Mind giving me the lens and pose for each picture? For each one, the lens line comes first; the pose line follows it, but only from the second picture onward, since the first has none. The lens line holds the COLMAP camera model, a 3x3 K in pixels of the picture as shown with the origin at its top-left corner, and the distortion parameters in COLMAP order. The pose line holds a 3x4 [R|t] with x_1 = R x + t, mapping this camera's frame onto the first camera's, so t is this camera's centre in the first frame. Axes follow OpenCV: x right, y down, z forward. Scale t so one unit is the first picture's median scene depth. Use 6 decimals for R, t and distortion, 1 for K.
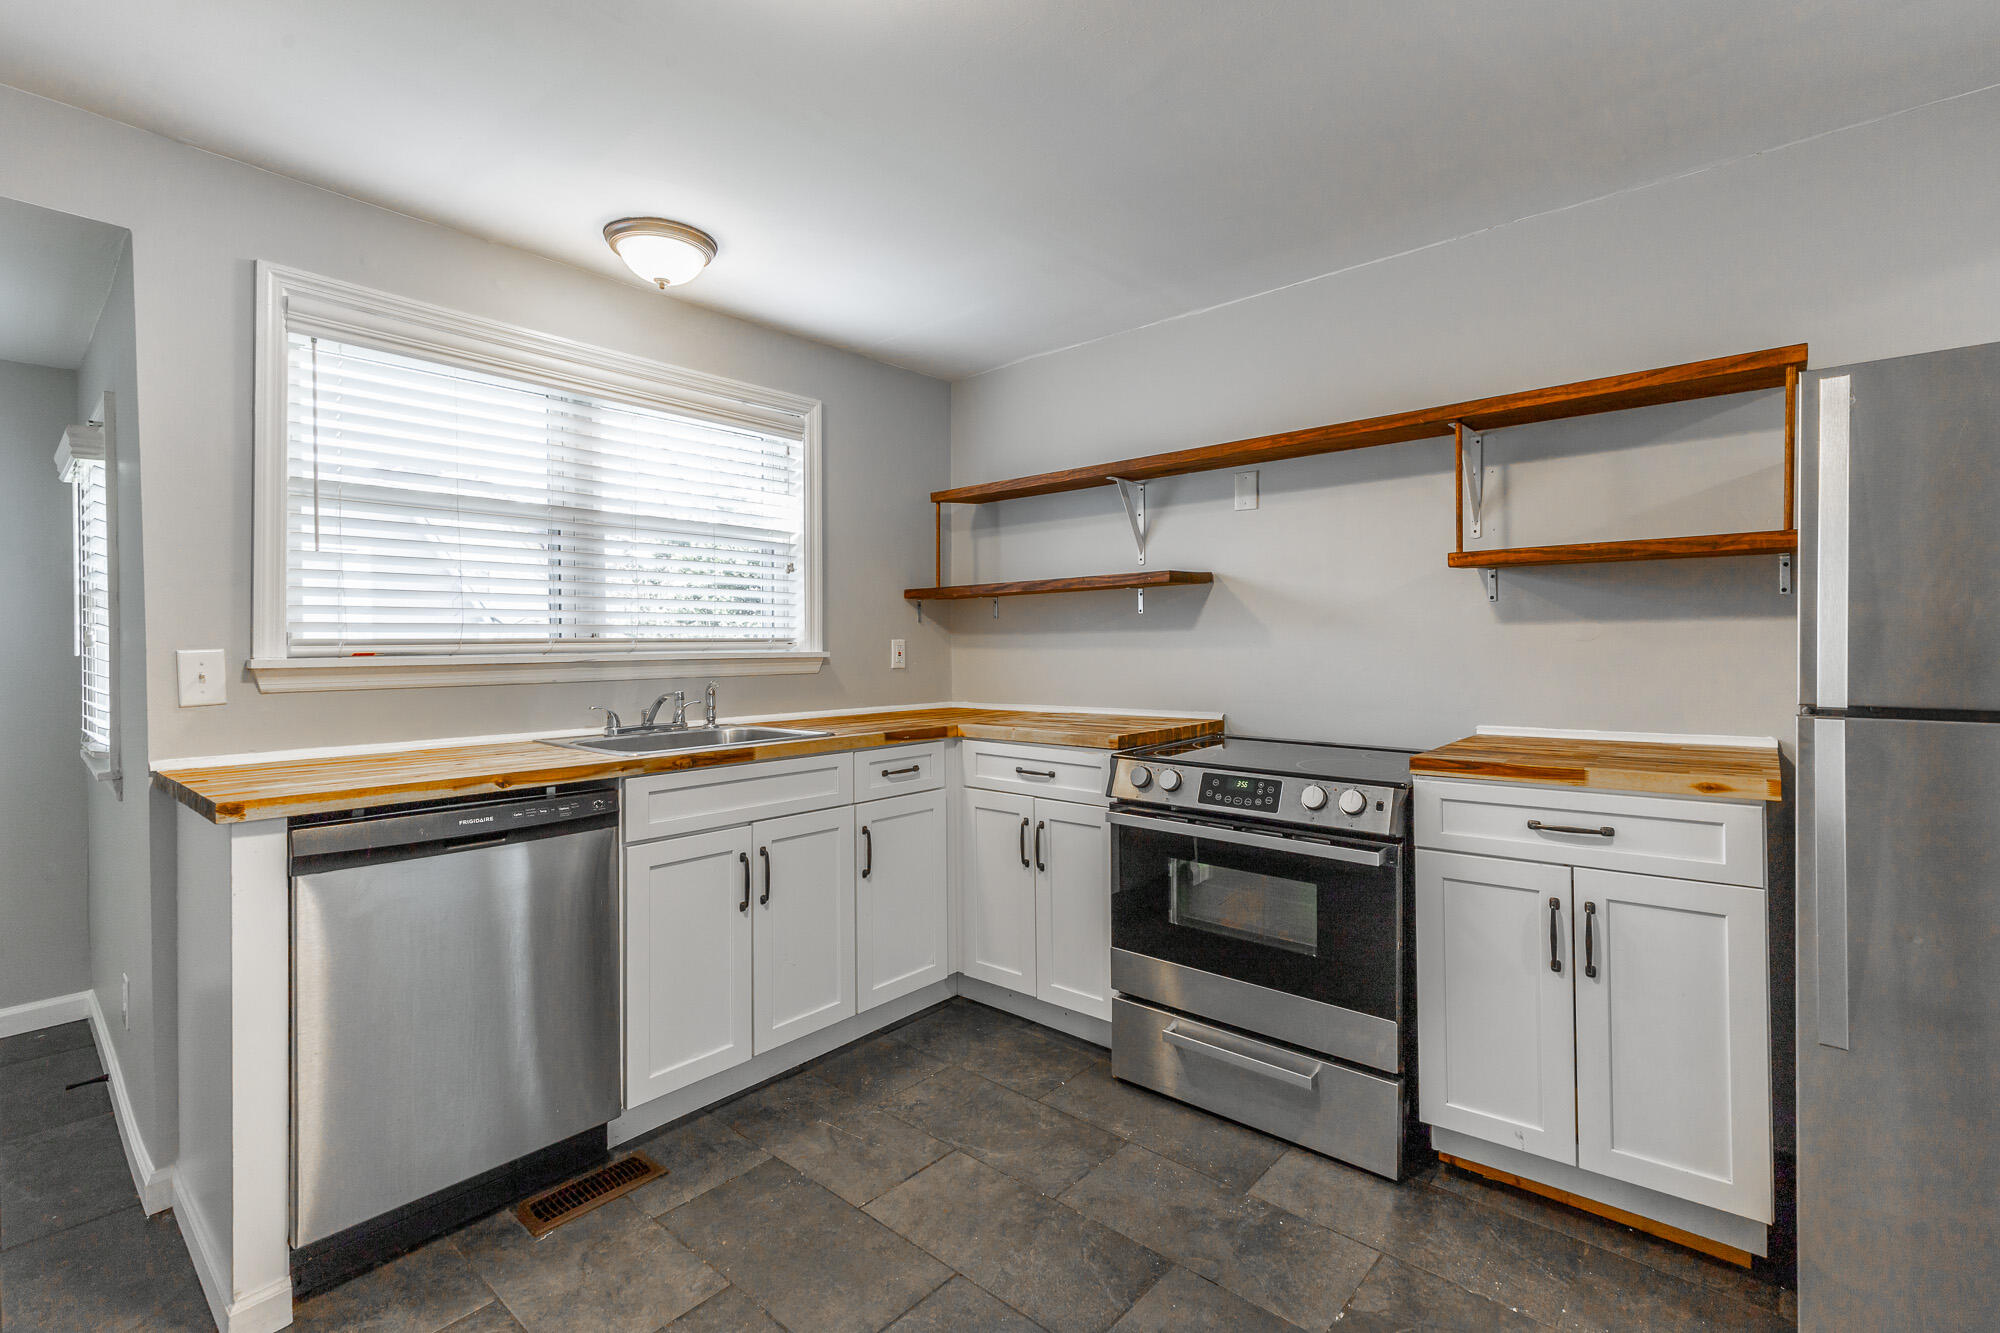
lens RADIAL K [[908.2, 0, 1006.3], [0, 908.2, 653.1], [0, 0, 1]] dist [0.008277, -0.000674]
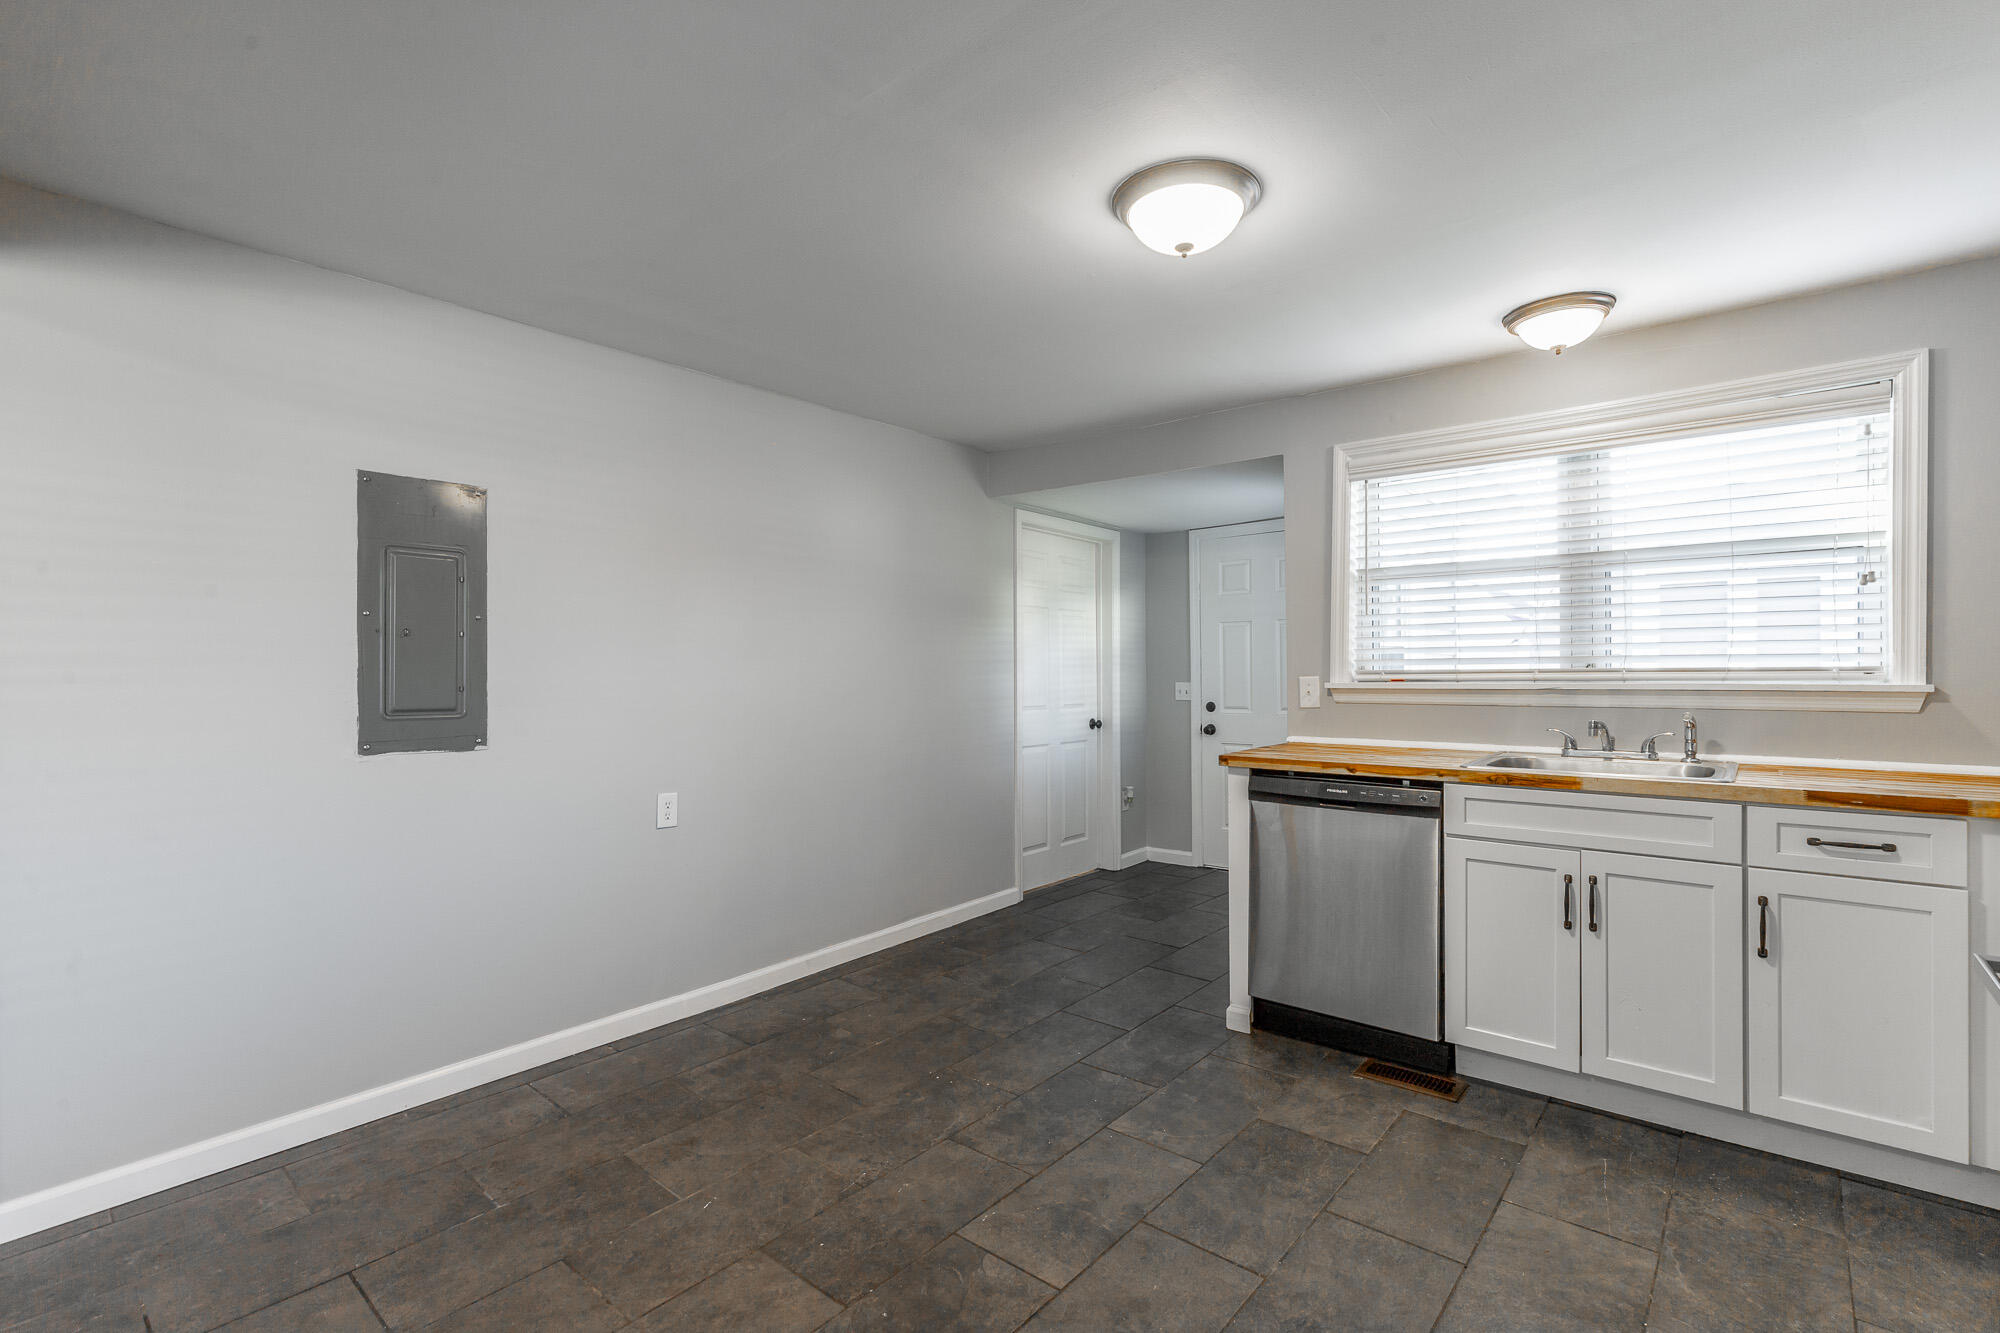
lens RADIAL K [[908.2, 0, 1001.3], [0, 908.2, 684.1], [0, 0, 1]] dist [0.008277, -0.000674]
pose [[0.009073, 0.026765, -0.999601, 0.786247], [0.000698, 0.999641, 0.026772, -0.032818], [0.999959, -0.000941, 0.009051, 0.338481]]
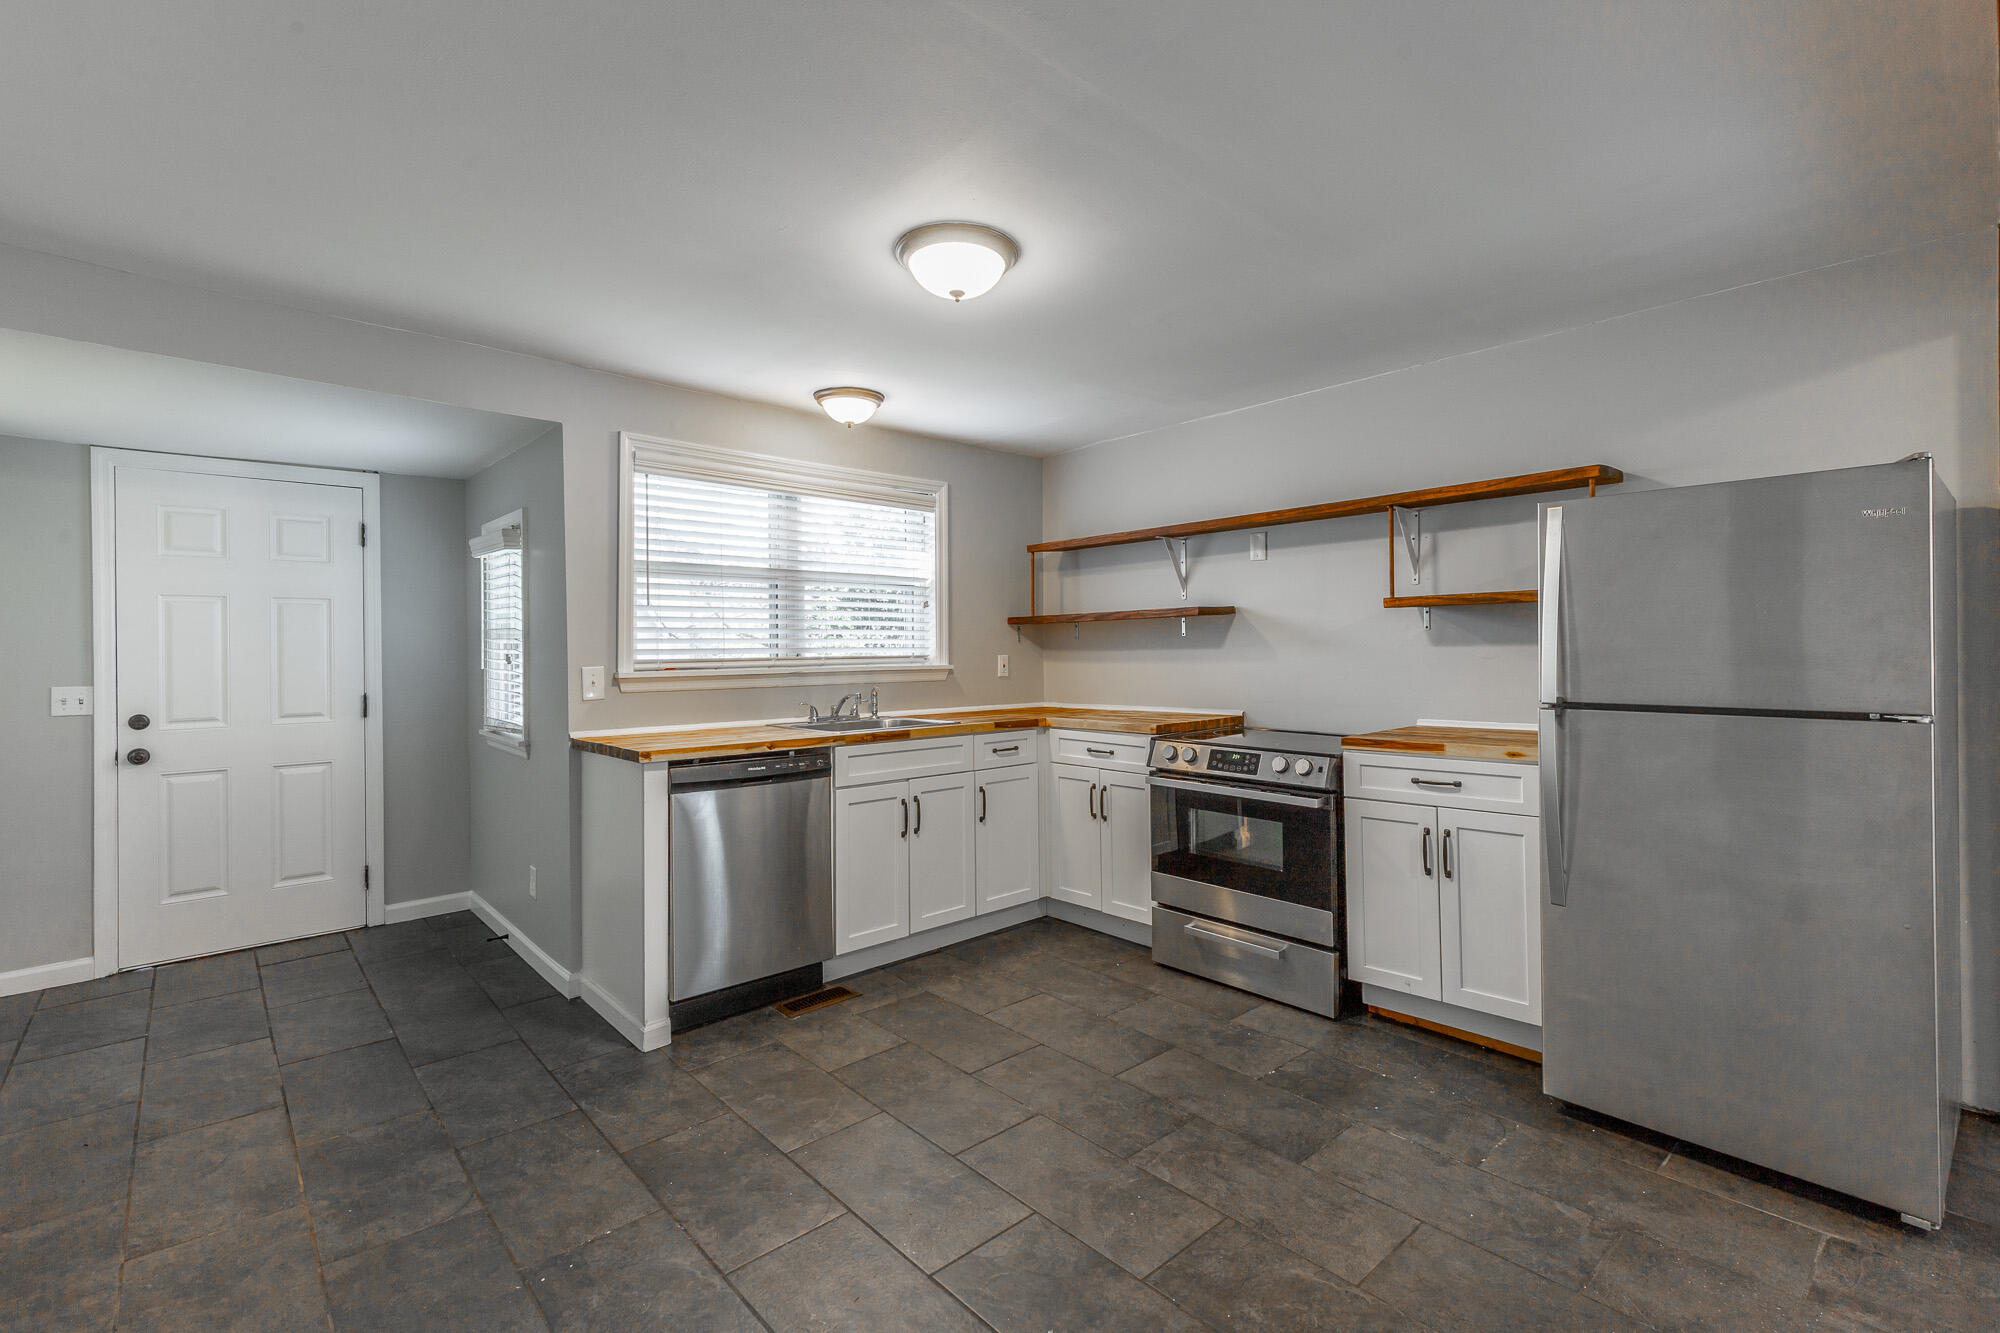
lens RADIAL K [[908.2, 0, 1000.8], [0, 908.2, 649.7], [0, 0, 1]] dist [0.008277, -0.000674]
pose [[0.993070, -0.002625, -0.117491, 0.053793], [0.001461, 0.999949, -0.009990, -0.015313], [0.117511, 0.009749, 0.993024, -0.510418]]
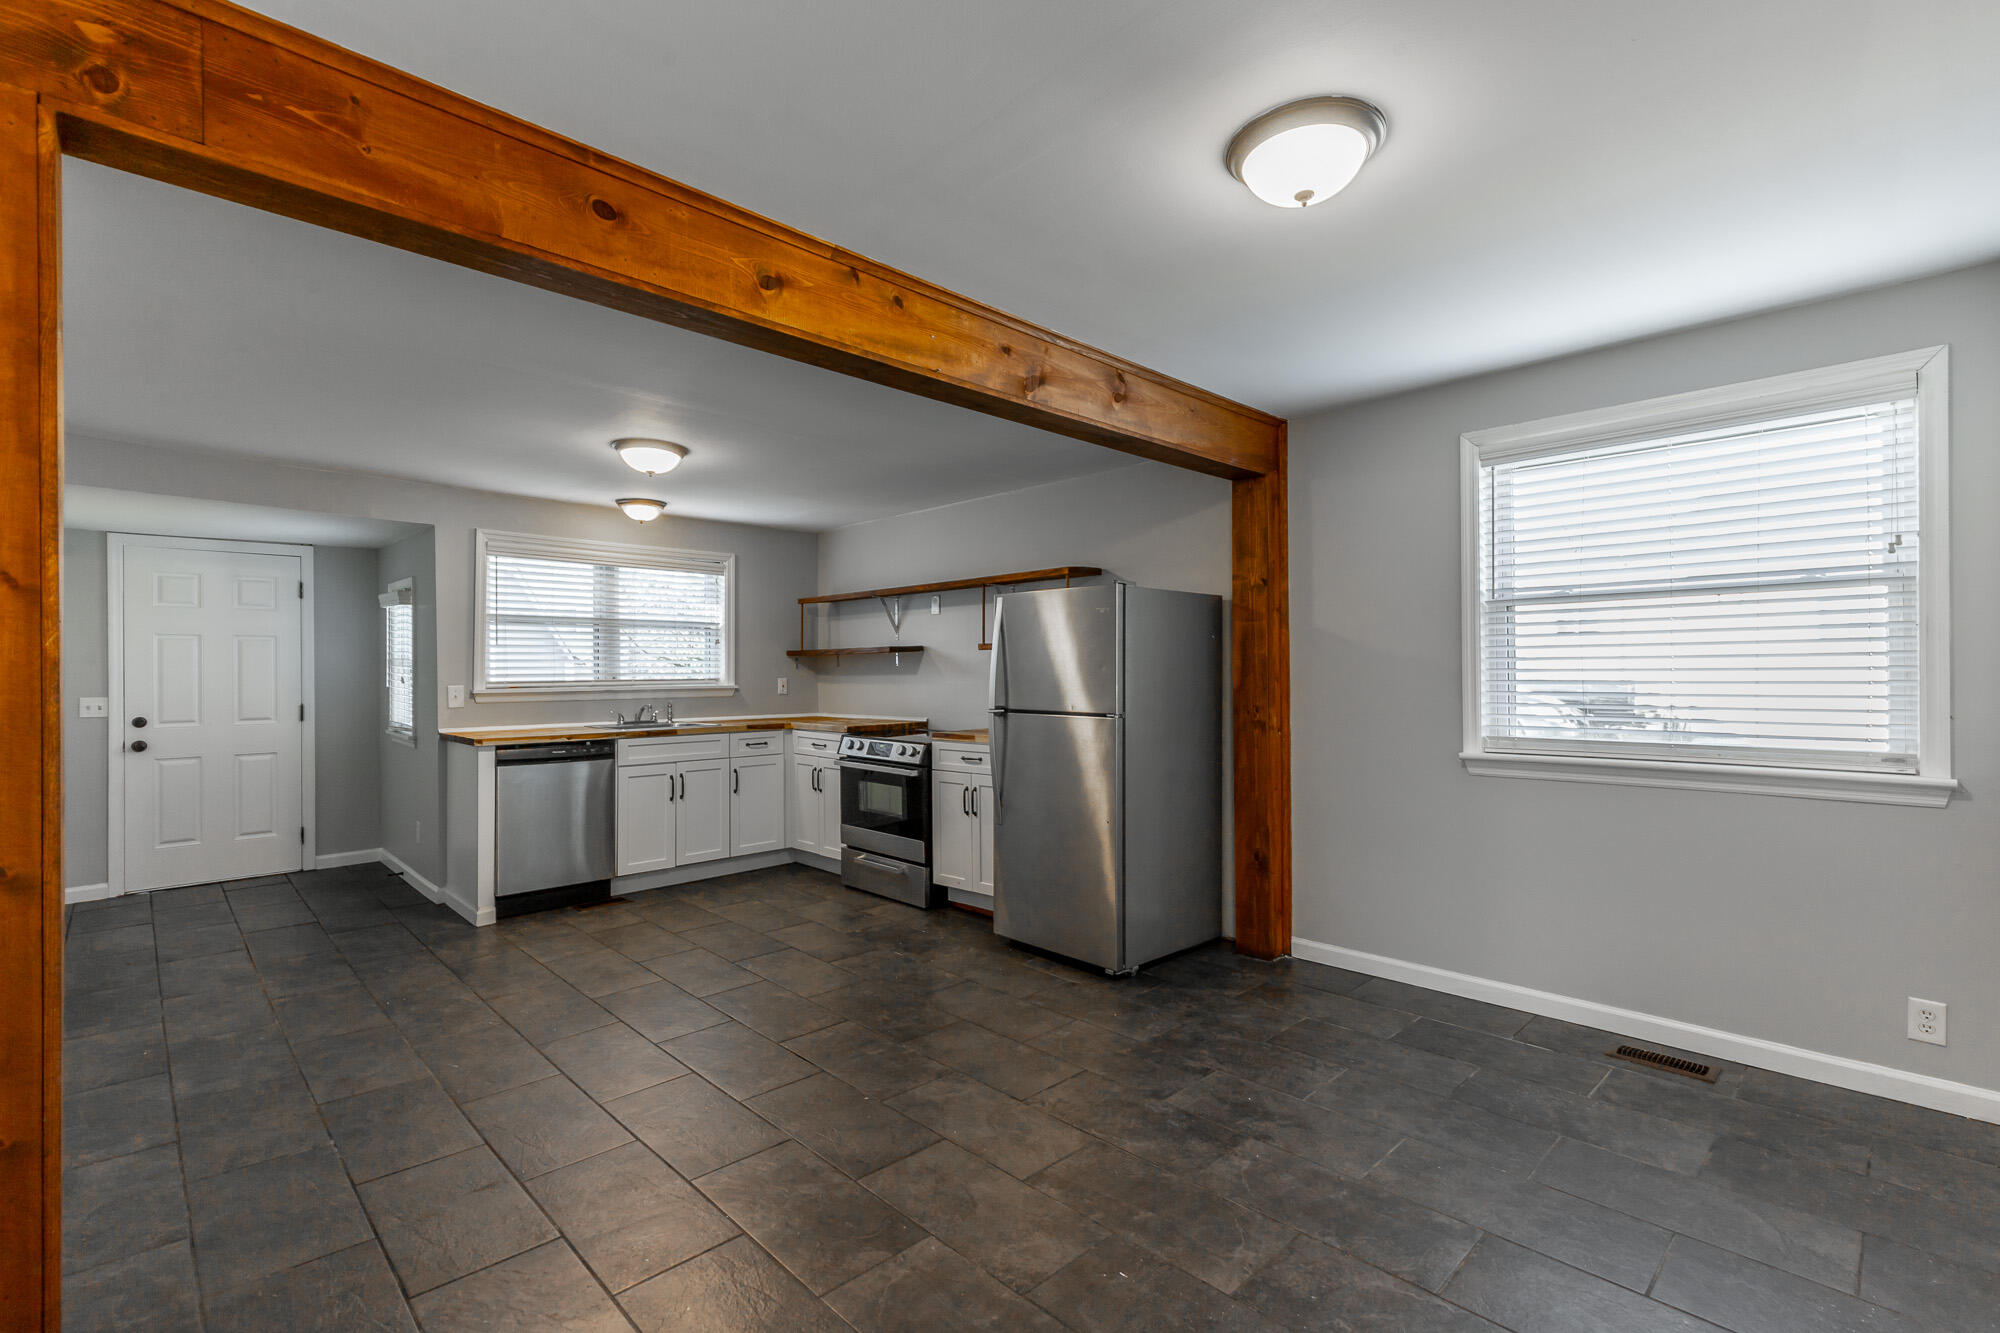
lens RADIAL K [[908.2, 0, 1003.1], [0, 908.2, 671.5], [0, 0, 1]] dist [0.008277, -0.000674]
pose [[0.996776, 0.003062, -0.080182, 0.740723], [-0.003665, 0.999966, -0.007368, -0.026860], [0.080157, 0.007638, 0.996753, -1.240169]]
